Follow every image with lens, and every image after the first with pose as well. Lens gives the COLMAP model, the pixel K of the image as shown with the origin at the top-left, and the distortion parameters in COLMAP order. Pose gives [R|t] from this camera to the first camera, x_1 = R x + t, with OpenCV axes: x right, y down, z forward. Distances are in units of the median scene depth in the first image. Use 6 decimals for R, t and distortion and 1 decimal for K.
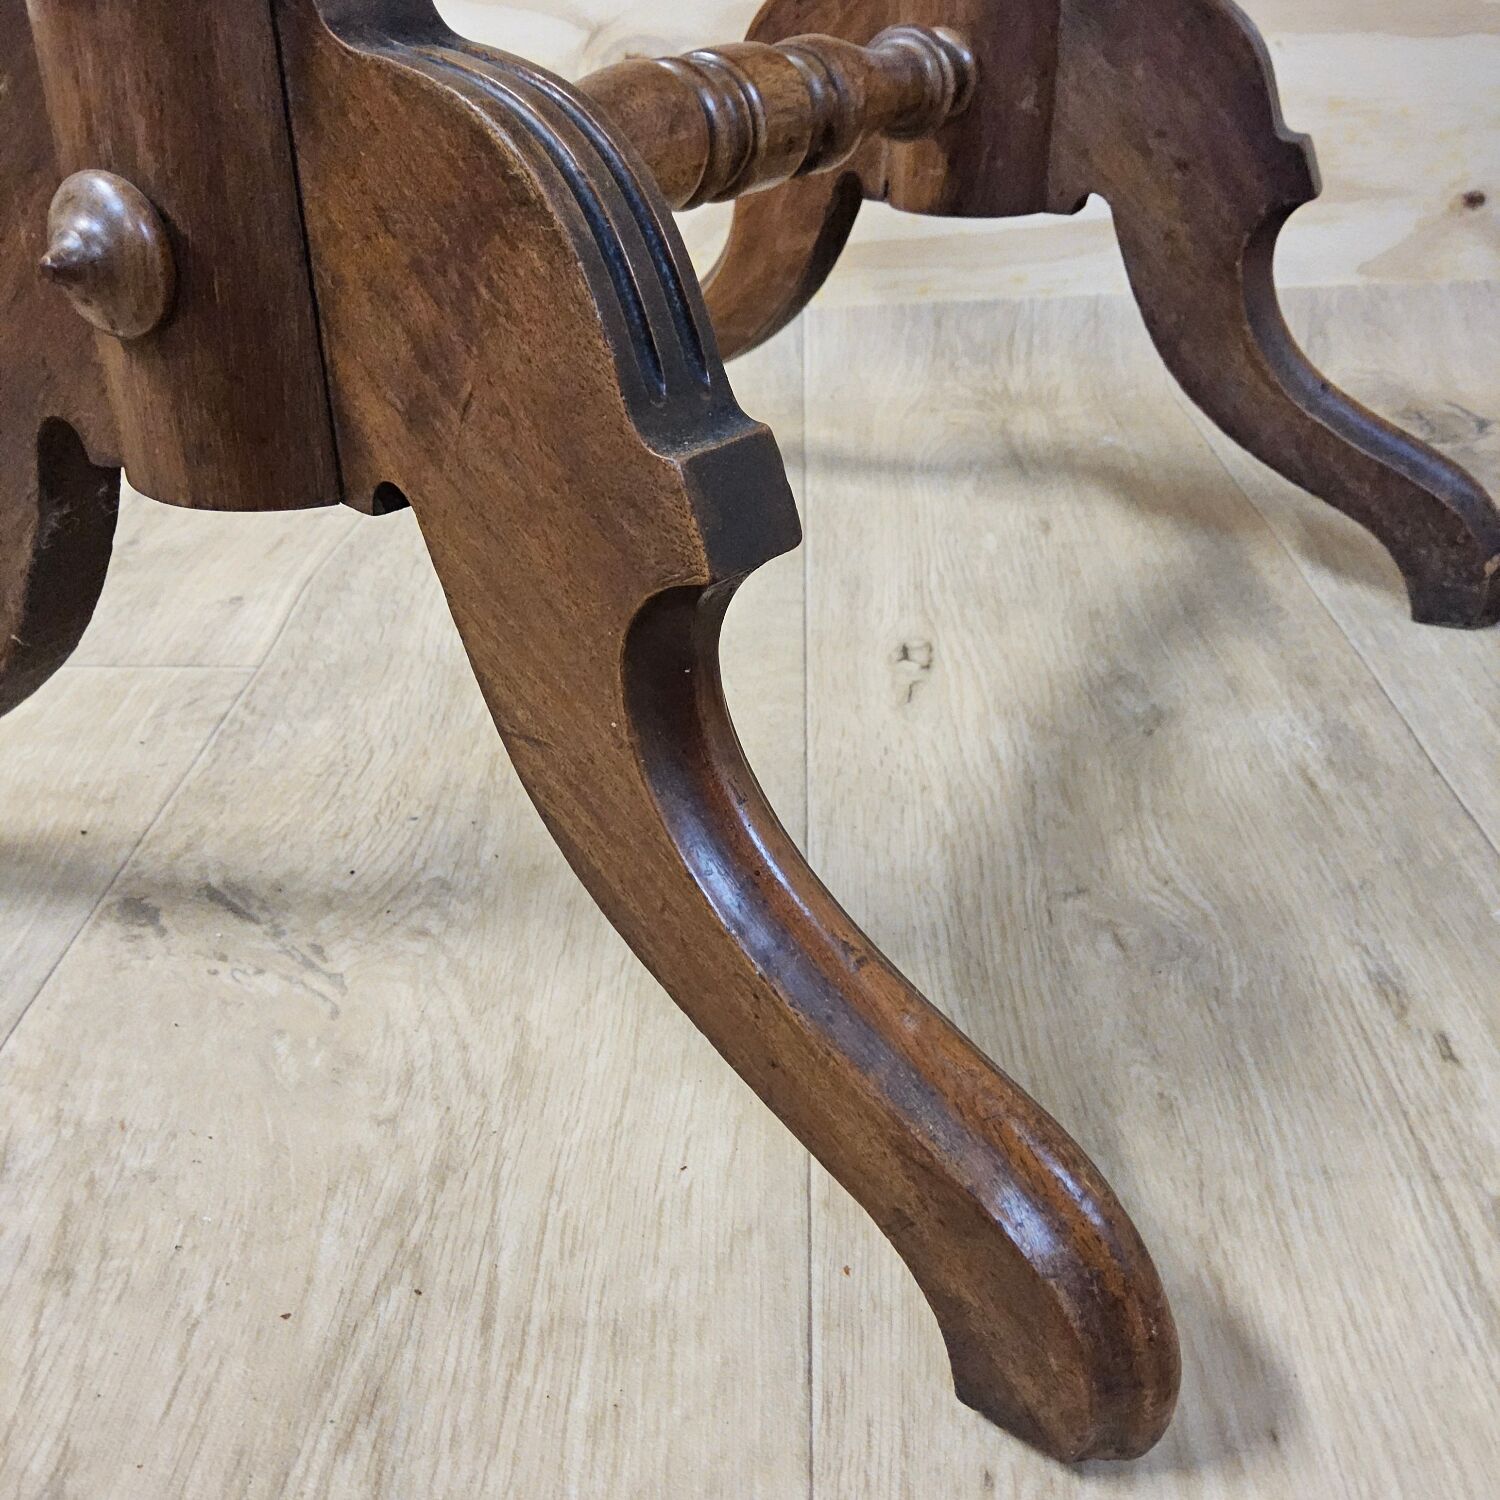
lens RADIAL K [[1535.1, 0, 749.2], [0, 1535.1, 758.5], [0, 0, 1]] dist [0.108344, -0.237954]
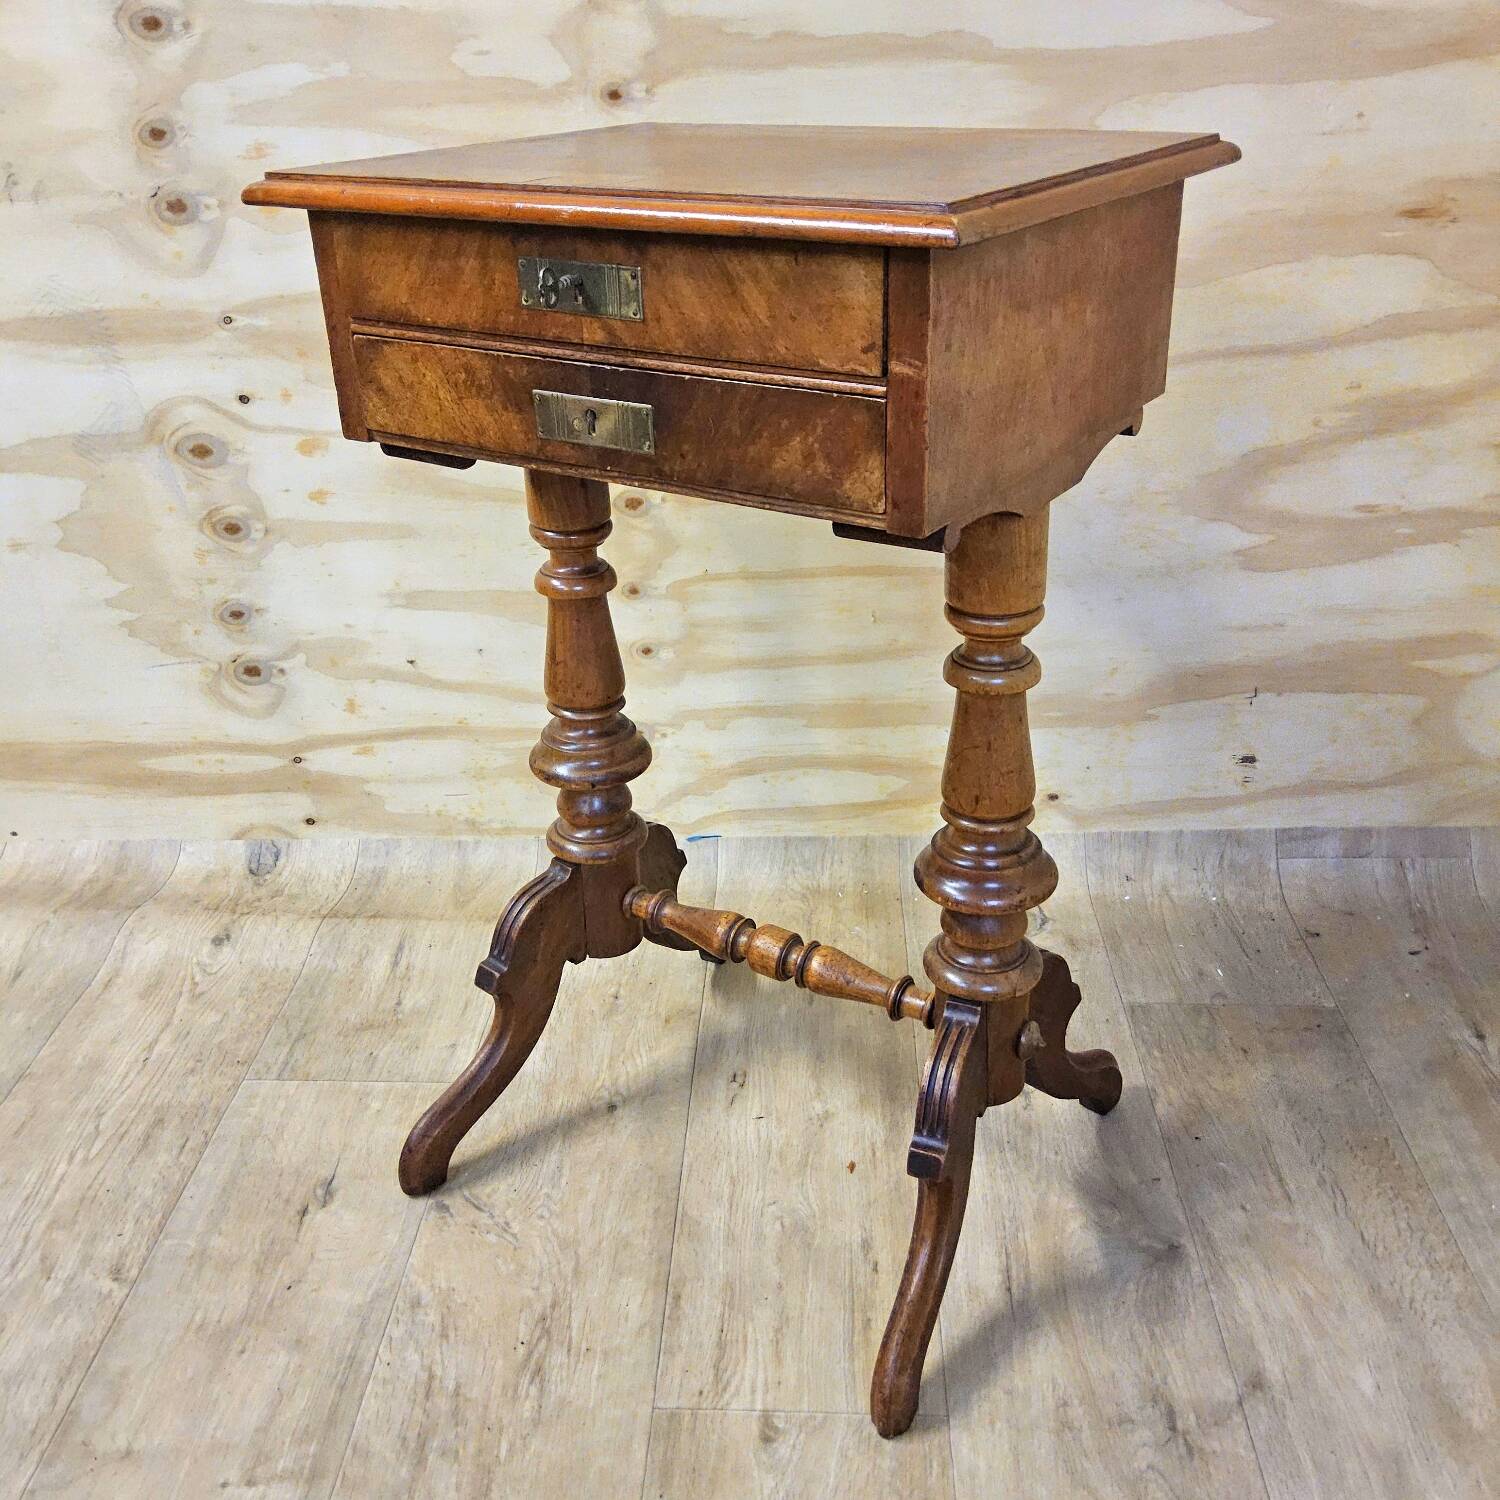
lens RADIAL K [[1522.1, 0, 752.1], [0, 1522.1, 760.9], [0, 0, 1]] dist [0.059359, -0.118155]
pose [[0.999904, 0.009665, -0.009914, 0.162807], [-0.010199, 0.998413, -0.055389, -0.475608], [0.009363, 0.055484, 0.998416, -1.541331]]
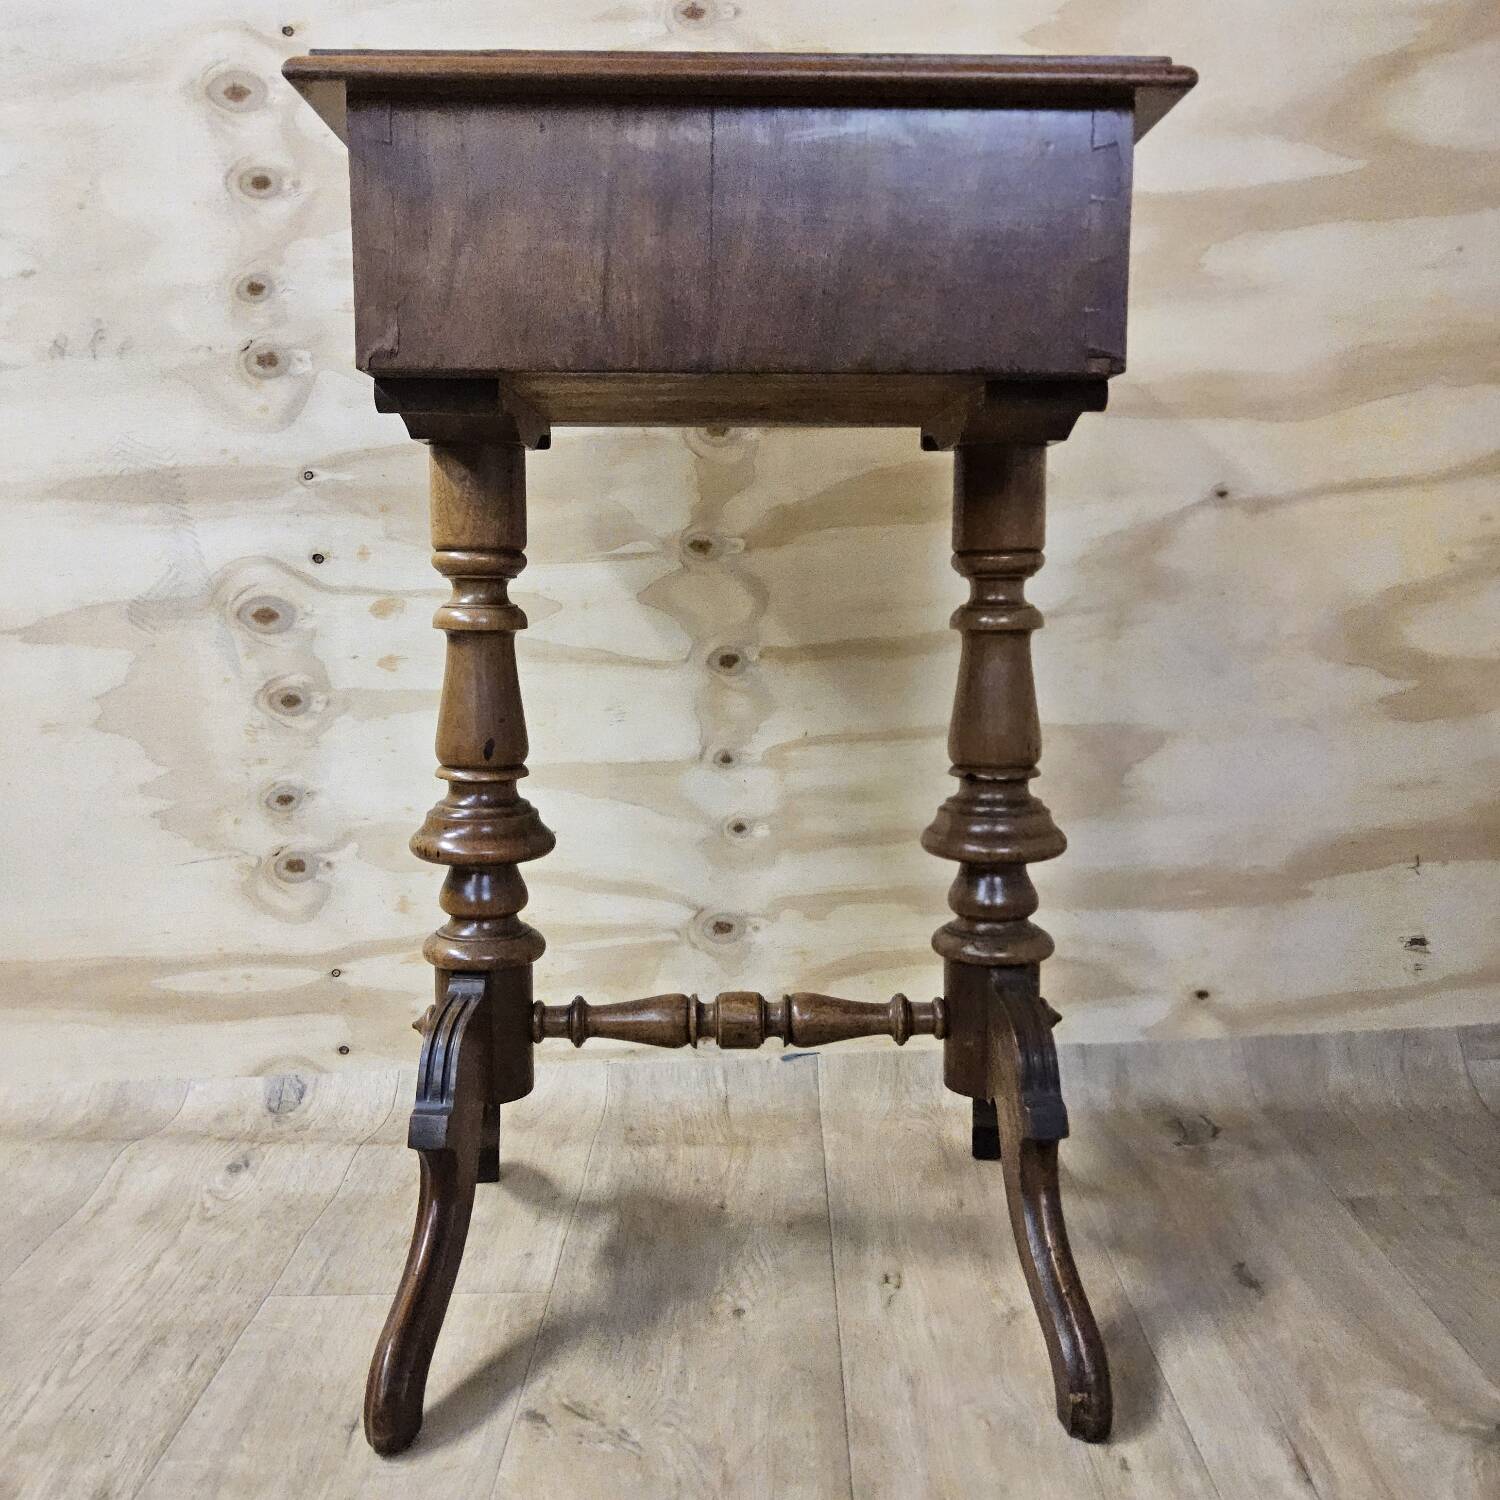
lens RADIAL K [[1517.0, 0, 752.7], [0, 1517.0, 754.6], [0, 0, 1]] dist [0.063688, -0.125295]
pose [[0.999852, -0.007390, 0.015523, -0.098843], [0.012638, 0.928087, -0.372150, 0.033246], [-0.011657, 0.372291, 0.928043, -1.105031]]
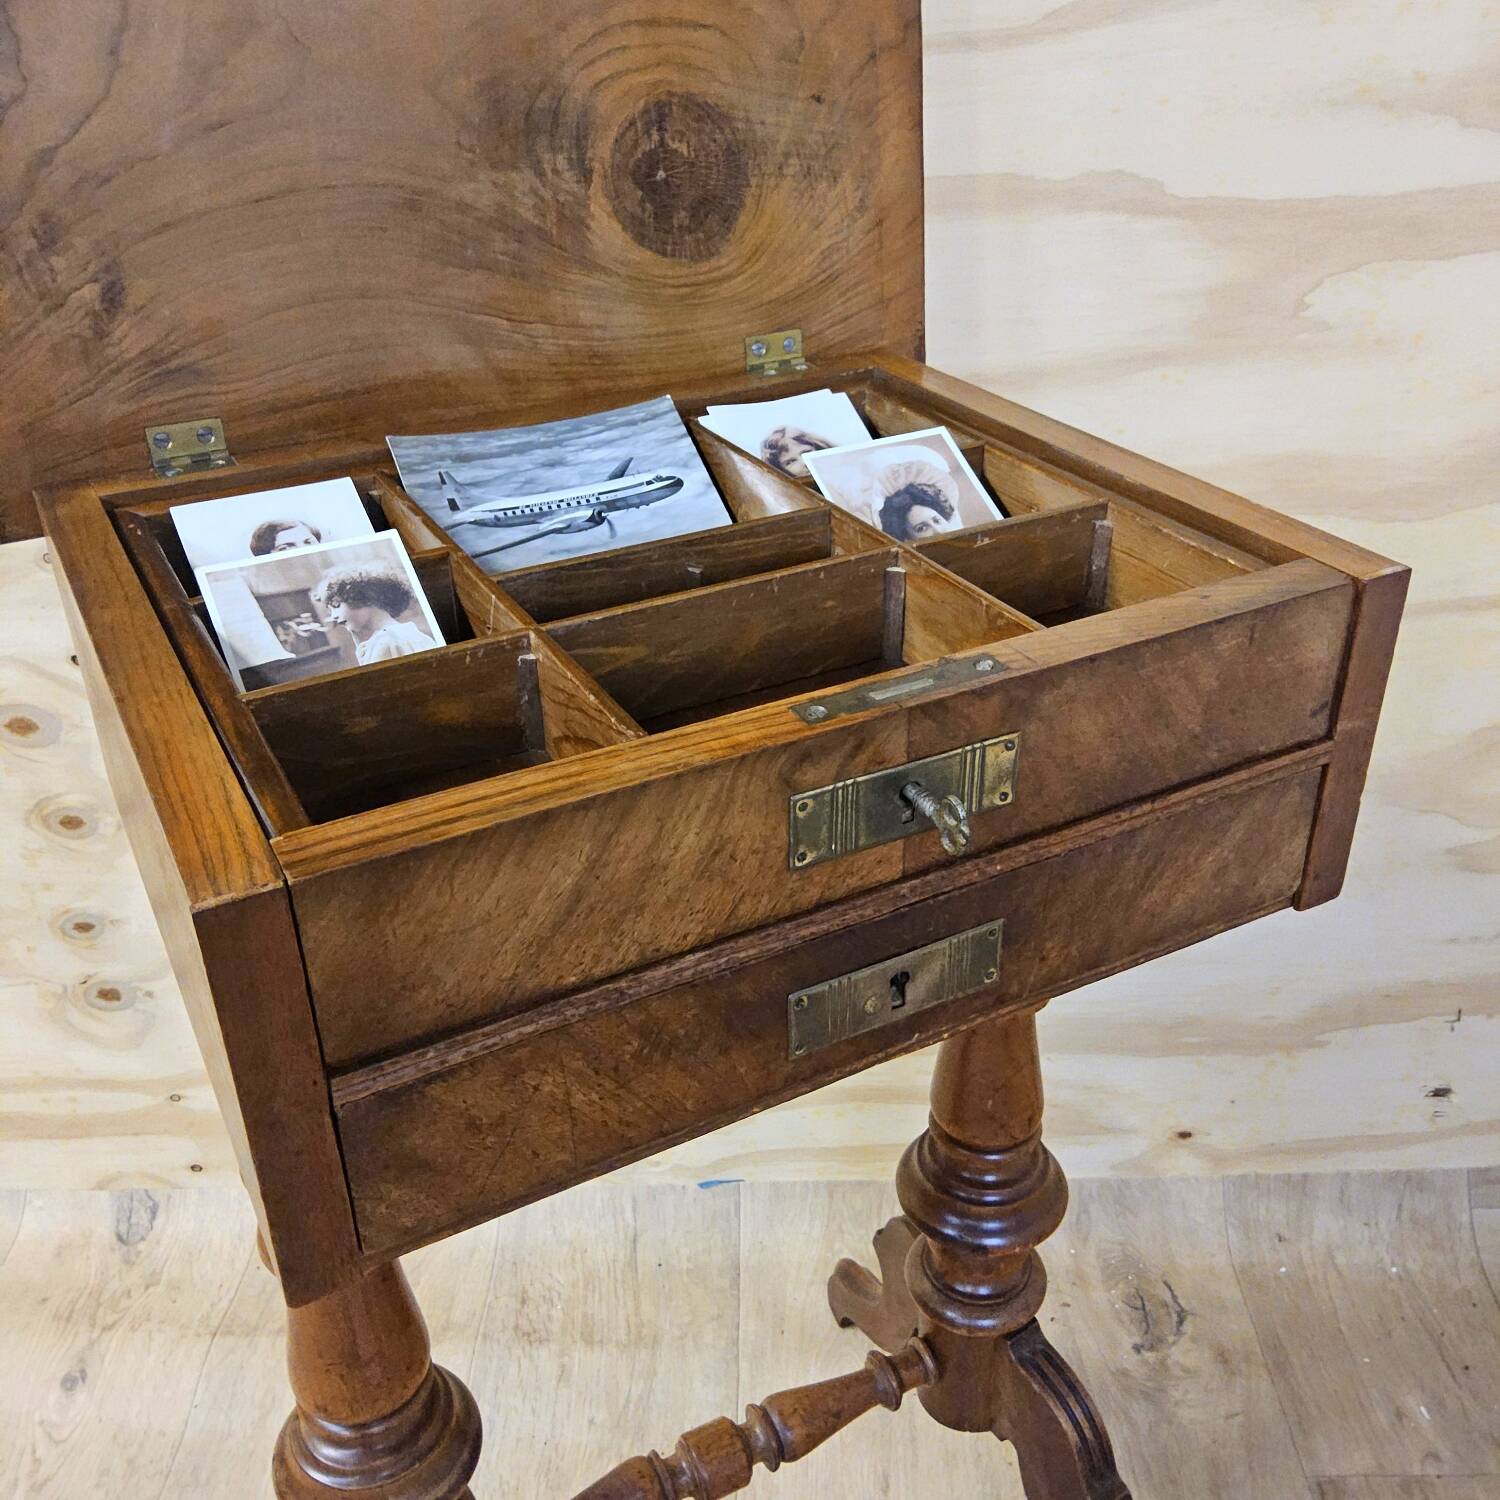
lens RADIAL K [[1525.3, 0, 753.2], [0, 1525.3, 754.2], [0, 0, 1]] dist [0.009652, -0.046257]
pose [[0.999619, -0.001798, 0.027543, 0.014600], [0.002228, 0.999876, -0.015588, -1.142275], [-0.027512, 0.015643, 0.999499, -0.765746]]
